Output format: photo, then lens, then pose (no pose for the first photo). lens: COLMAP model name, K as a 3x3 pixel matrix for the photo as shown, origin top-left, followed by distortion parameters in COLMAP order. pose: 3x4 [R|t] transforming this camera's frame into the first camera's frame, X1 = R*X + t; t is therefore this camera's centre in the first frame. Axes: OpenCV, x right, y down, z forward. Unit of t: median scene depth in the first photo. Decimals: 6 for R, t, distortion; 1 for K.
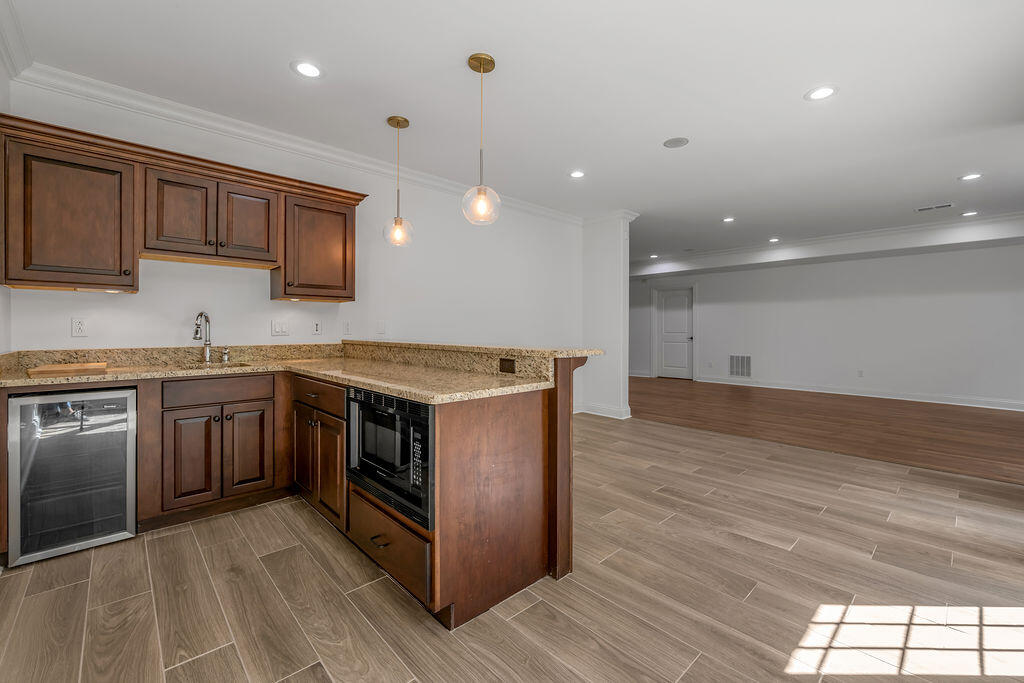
lens RADIAL K [[421.4, 0, 529.5], [0, 421.4, 328.8], [0, 0, 1]] dist [-0.001812, 0.000255]
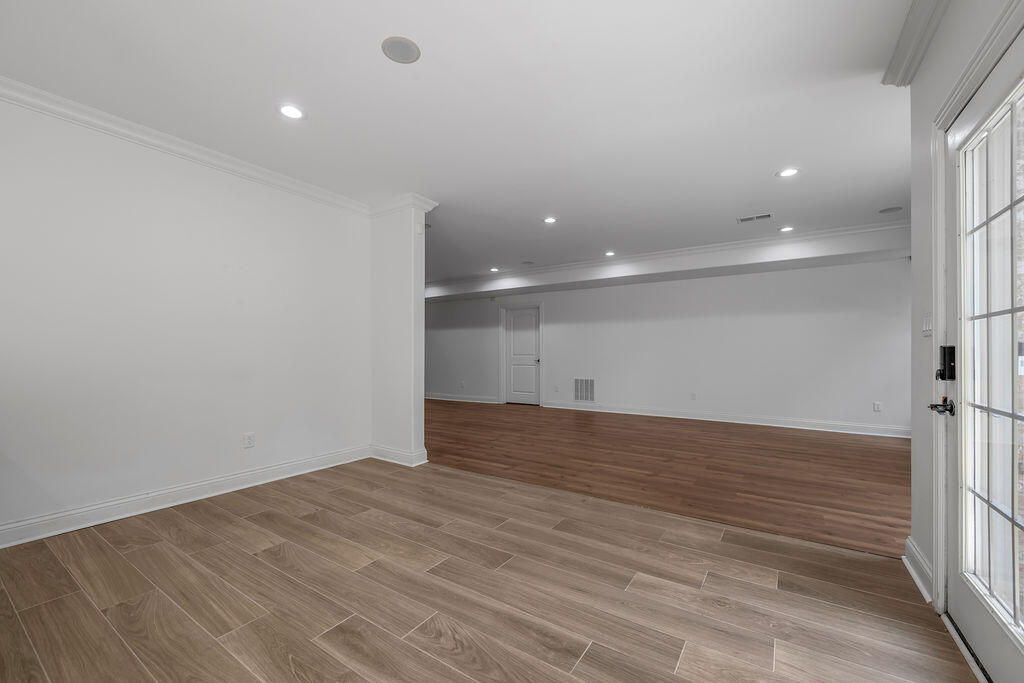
lens RADIAL K [[421.4, 0, 505.4], [0, 421.4, 348.7], [0, 0, 1]] dist [-0.001812, 0.000255]
pose [[0.975704, 0.001234, 0.219087, 0.203954], [0.000455, 0.999971, -0.007657, 0.005631], [-0.219090, 0.007571, 0.975675, 0.198618]]
